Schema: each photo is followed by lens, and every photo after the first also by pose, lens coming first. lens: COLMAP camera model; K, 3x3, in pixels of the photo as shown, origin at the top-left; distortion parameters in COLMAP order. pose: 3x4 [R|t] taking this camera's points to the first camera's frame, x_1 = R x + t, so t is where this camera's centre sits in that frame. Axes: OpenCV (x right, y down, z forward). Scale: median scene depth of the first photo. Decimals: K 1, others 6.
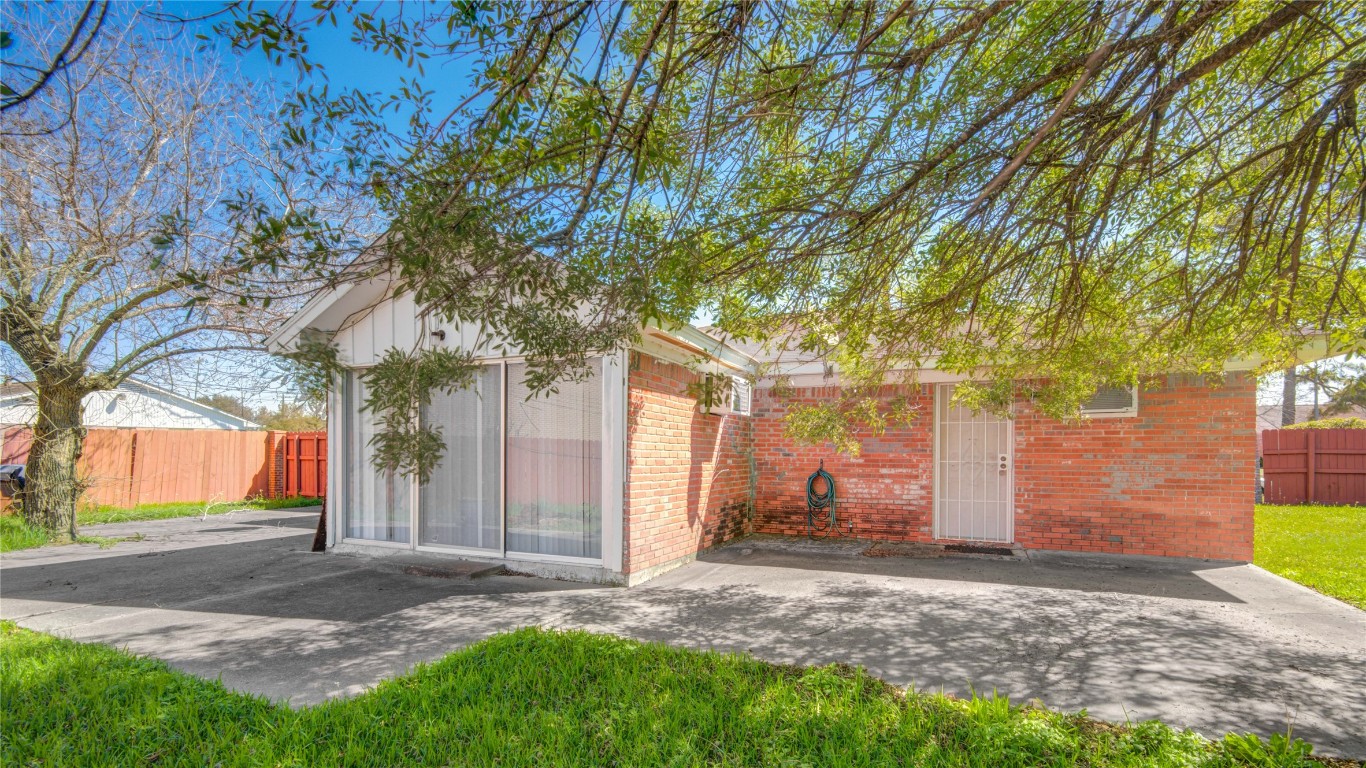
lens RADIAL K [[644.0, 0, 683.8], [0, 644.0, 384.9], [0, 0, 1]] dist [0.000012, -0.000312]
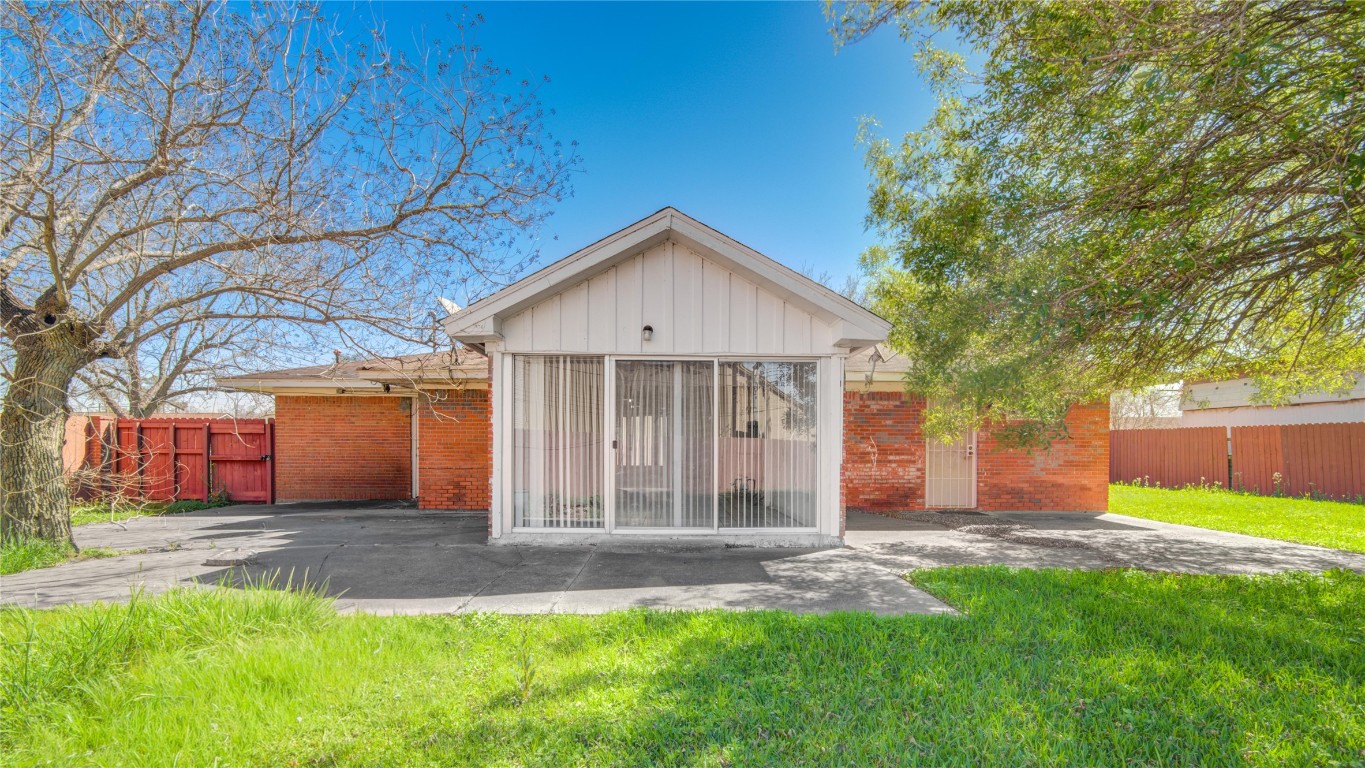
lens RADIAL K [[643.5, 0, 673.2], [0, 643.5, 386.8], [0, 0, 1]] dist [0.000012, -0.000312]
pose [[0.901425, 0.042237, 0.430870, -0.761615], [-0.044704, 0.998991, -0.004404, 0.018482], [-0.430621, -0.015292, 0.902403, 0.019011]]
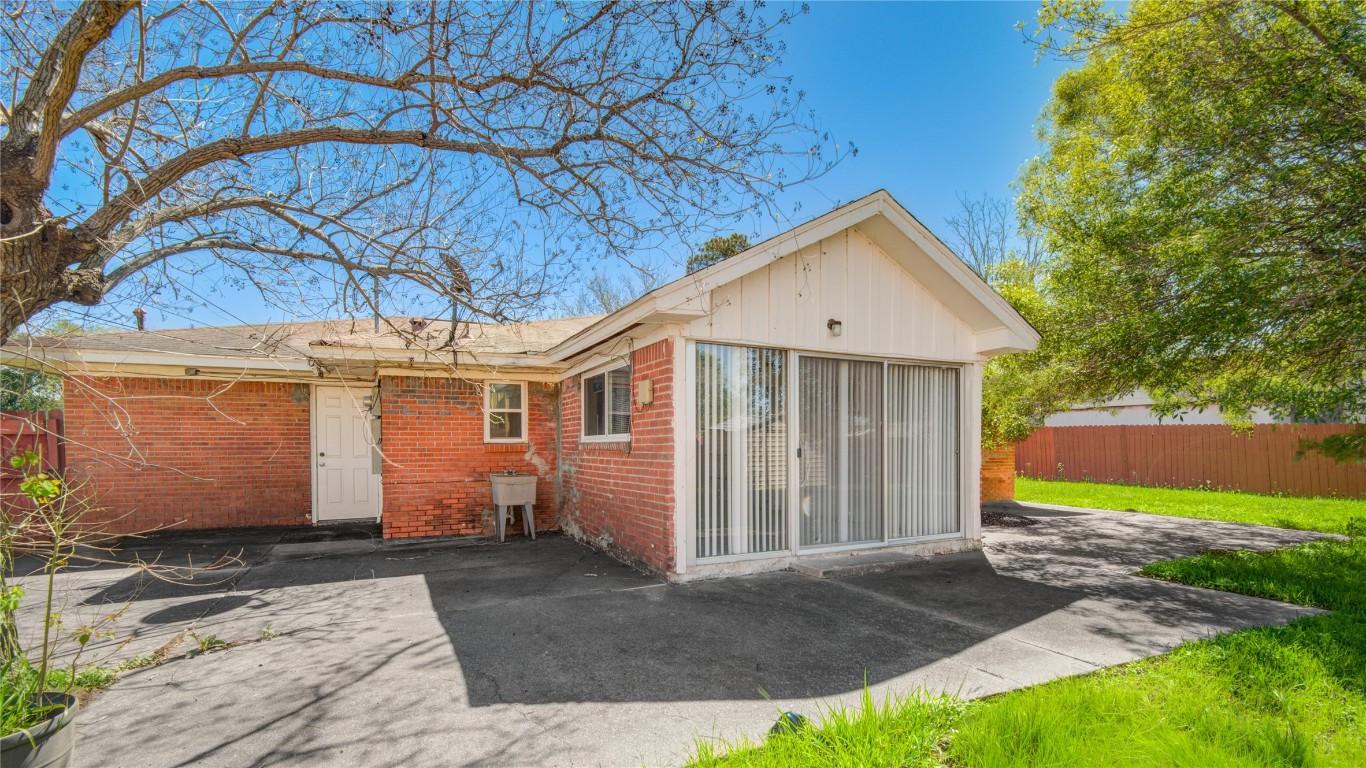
lens RADIAL K [[644.0, 0, 684.8], [0, 644.0, 386.9], [0, 0, 1]] dist [0.000012, -0.000312]
pose [[0.615439, 0.063517, 0.785621, -1.203691], [-0.073273, 0.997042, -0.023209, 0.052387], [-0.784771, -0.043281, 0.618272, 0.563253]]
